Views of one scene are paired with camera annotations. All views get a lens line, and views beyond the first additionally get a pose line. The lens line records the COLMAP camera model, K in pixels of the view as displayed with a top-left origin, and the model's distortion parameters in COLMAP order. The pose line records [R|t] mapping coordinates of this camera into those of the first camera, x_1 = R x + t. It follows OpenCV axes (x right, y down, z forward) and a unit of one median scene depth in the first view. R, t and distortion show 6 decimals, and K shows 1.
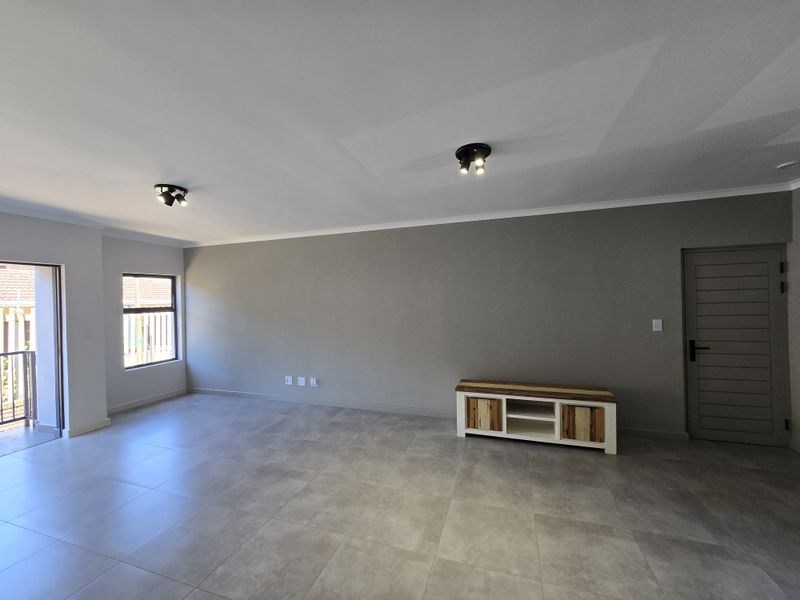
lens RADIAL K [[329.0, 0, 402.5], [0, 329.0, 301.8], [0, 0, 1]] dist [-0.001669, 0.000517]
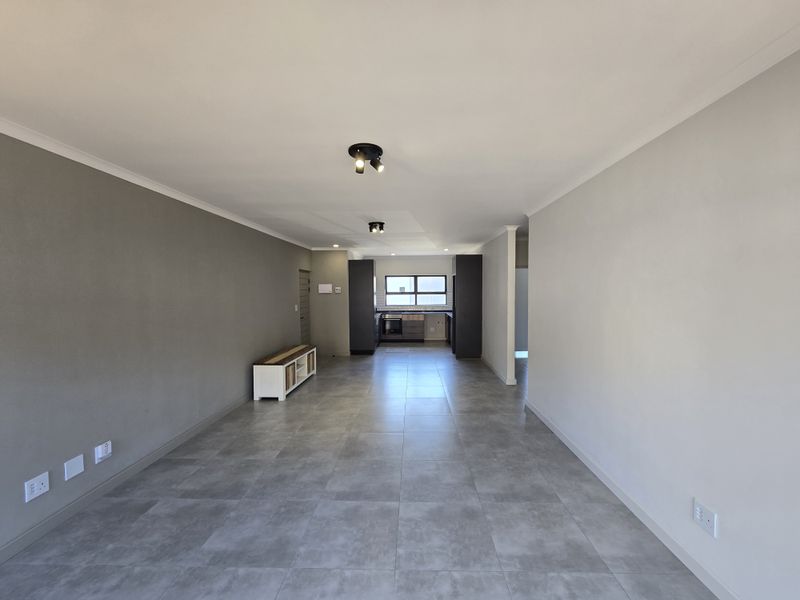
lens RADIAL K [[329.0, 0, 402.5], [0, 329.0, 301.8], [0, 0, 1]] dist [-0.001669, 0.000517]
pose [[-0.279673, -0.012194, 0.960018, -1.281719], [0.025563, 0.999470, 0.020142, 0.013256], [-0.959755, 0.030174, -0.279213, 0.978187]]
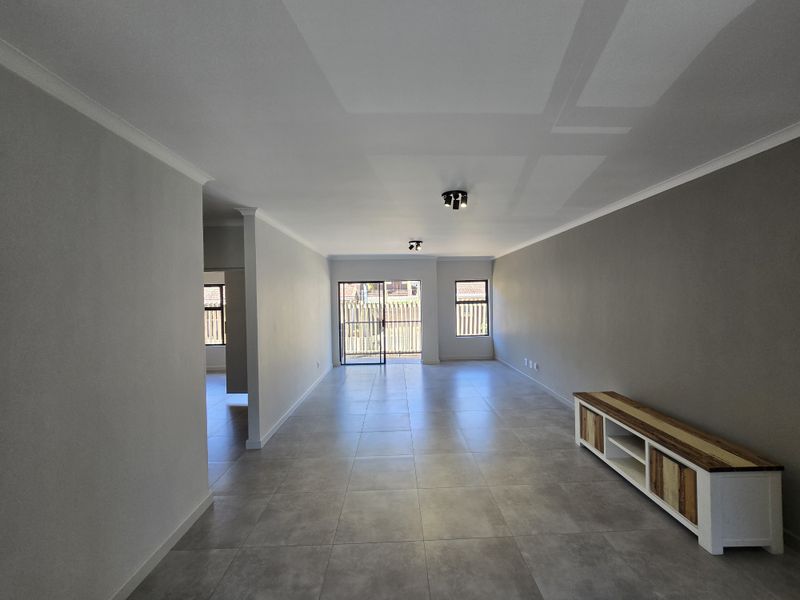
lens RADIAL K [[329.0, 0, 402.5], [0, 329.0, 301.8], [0, 0, 1]] dist [-0.001669, 0.000517]
pose [[0.334303, 0.023360, -0.942176, 0.962331], [0.003188, 0.999659, 0.025916, -0.028511], [0.942460, -0.011667, 0.334115, 0.230693]]
